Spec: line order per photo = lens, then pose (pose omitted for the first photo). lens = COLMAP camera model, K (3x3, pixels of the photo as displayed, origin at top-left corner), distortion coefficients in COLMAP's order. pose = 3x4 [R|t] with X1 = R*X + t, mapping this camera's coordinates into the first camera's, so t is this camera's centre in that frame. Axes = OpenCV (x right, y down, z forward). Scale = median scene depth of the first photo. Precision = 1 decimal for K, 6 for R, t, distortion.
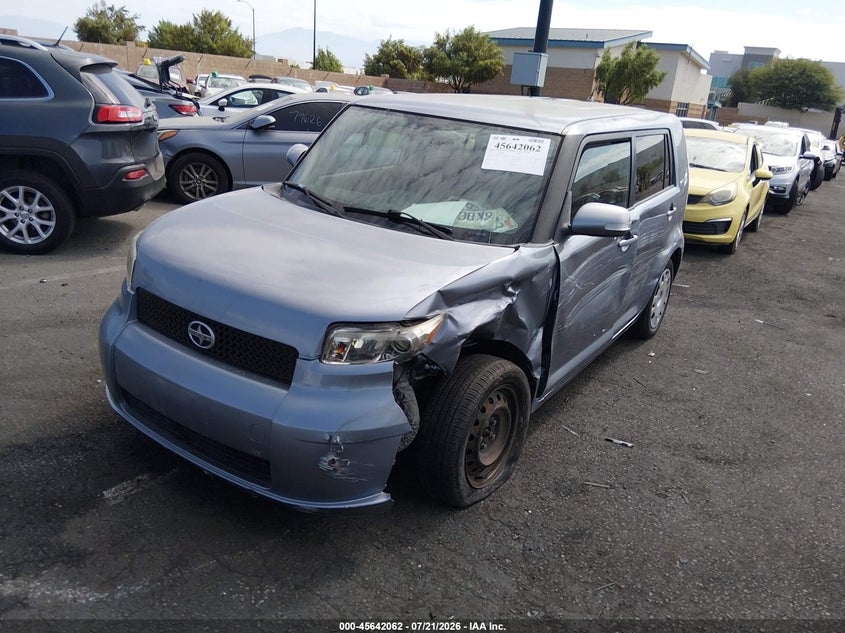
lens RADIAL K [[590.3, 0, 434.7], [0, 590.3, 338.2], [0, 0, 1]] dist [0.075017, -0.110071]
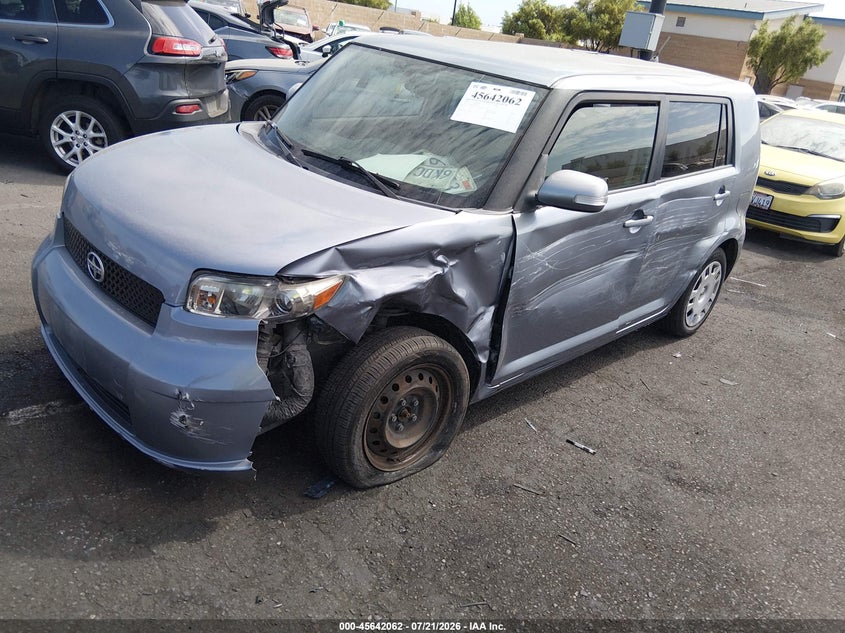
lens RADIAL K [[590.3, 0, 434.7], [0, 590.3, 338.2], [0, 0, 1]] dist [0.075017, -0.110071]
pose [[0.978735, 0.134683, -0.154717, 0.233602], [-0.125735, 0.989847, 0.066279, -0.018588], [0.162073, -0.045417, 0.985733, 0.104104]]
